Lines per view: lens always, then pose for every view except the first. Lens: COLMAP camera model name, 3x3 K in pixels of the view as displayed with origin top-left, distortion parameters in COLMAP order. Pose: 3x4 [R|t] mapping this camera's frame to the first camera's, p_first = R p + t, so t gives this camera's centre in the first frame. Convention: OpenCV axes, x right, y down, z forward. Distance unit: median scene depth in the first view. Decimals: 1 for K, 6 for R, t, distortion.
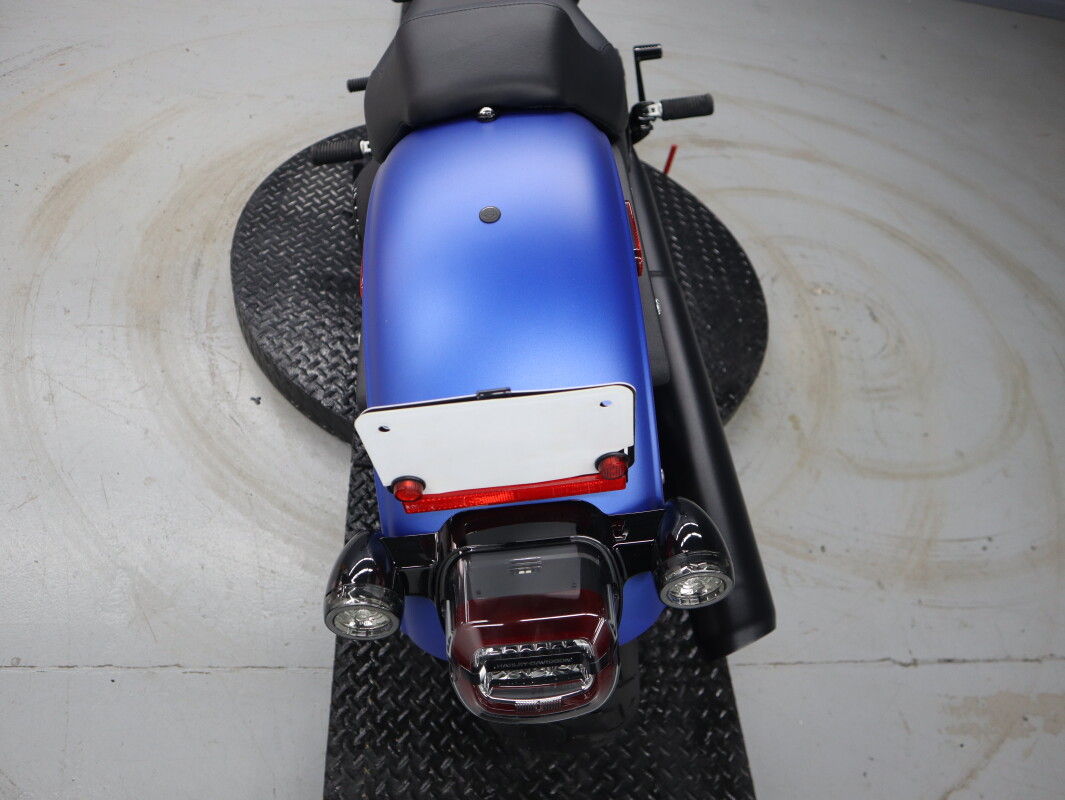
lens RADIAL K [[842.2, 0, 533.2], [0, 842.2, 410.1], [0, 0, 1]] dist [-0.119372, 0.077232]
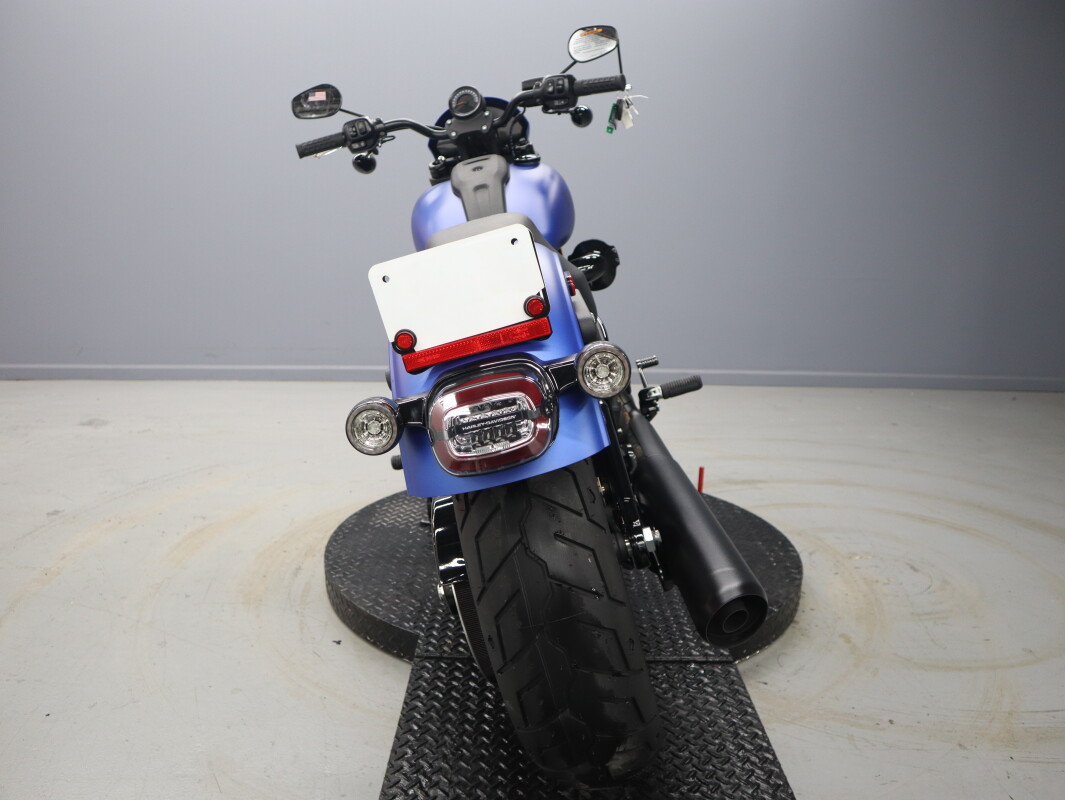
lens RADIAL K [[842.2, 0, 530.5], [0, 842.2, 398.7], [0, 0, 1]] dist [-0.119372, 0.077232]
pose [[0.985628, -0.142885, -0.090117, 0.060881], [0.061029, 0.798609, -0.598748, 0.339974], [0.157520, 0.584643, 0.795852, -0.038618]]
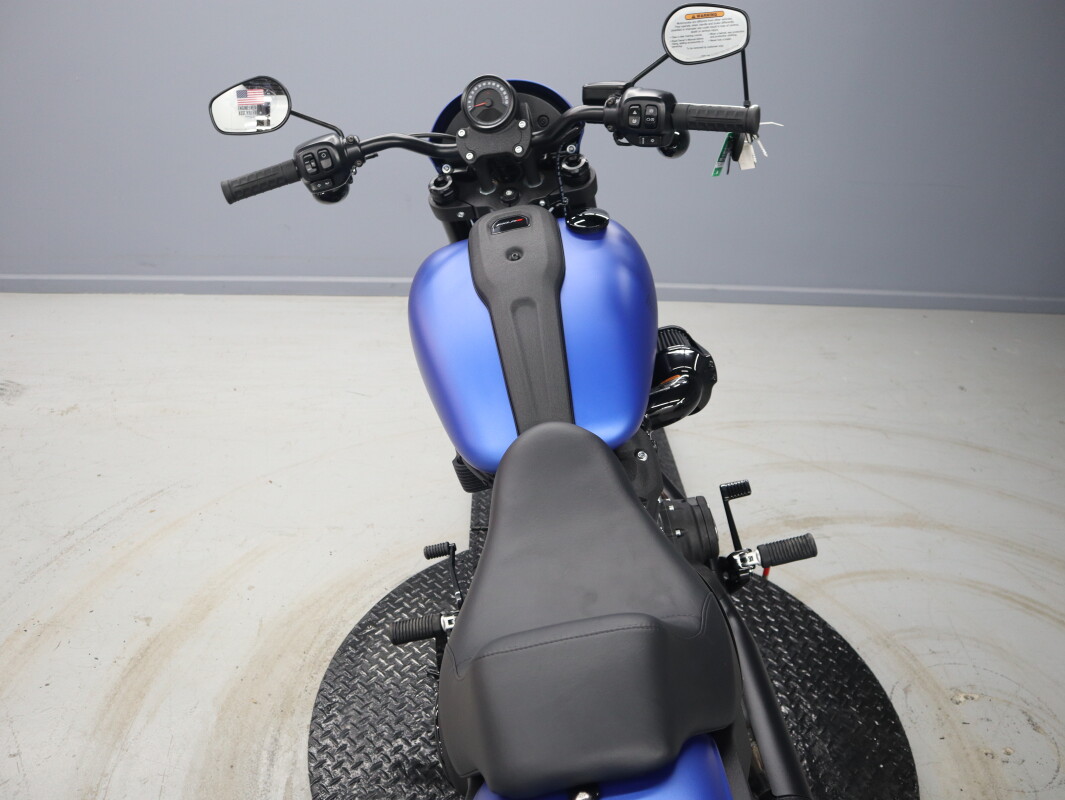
lens RADIAL K [[842.2, 0, 529.2], [0, 842.2, 403.3], [0, 0, 1]] dist [-0.119372, 0.077232]
pose [[0.990472, -0.103751, -0.090559, 0.001215], [0.065966, 0.934670, -0.349344, -0.183751], [0.120887, 0.340042, 0.932608, 0.039594]]
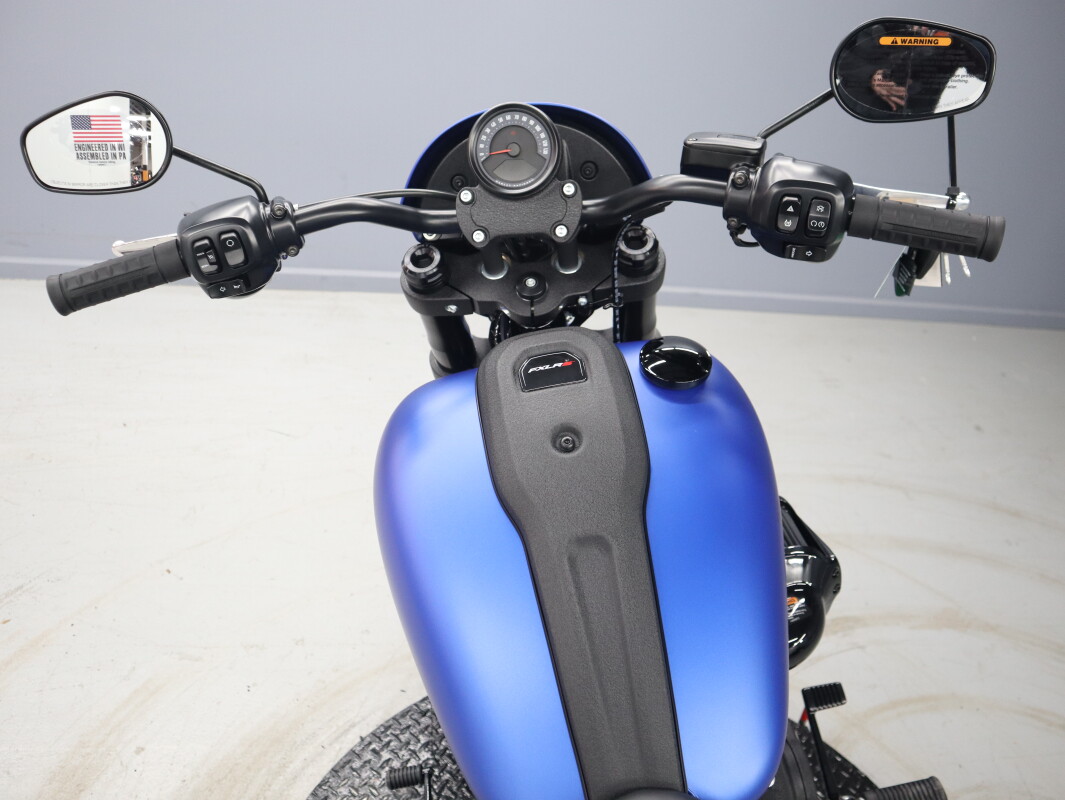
lens RADIAL K [[842.2, 0, 533.1], [0, 842.2, 403.6], [0, 0, 1]] dist [-0.119372, 0.077232]
pose [[0.997048, -0.076775, -0.000659, -0.072766], [0.073712, 0.959598, -0.271550, -0.440639], [0.021480, 0.270700, 0.962424, 0.241396]]
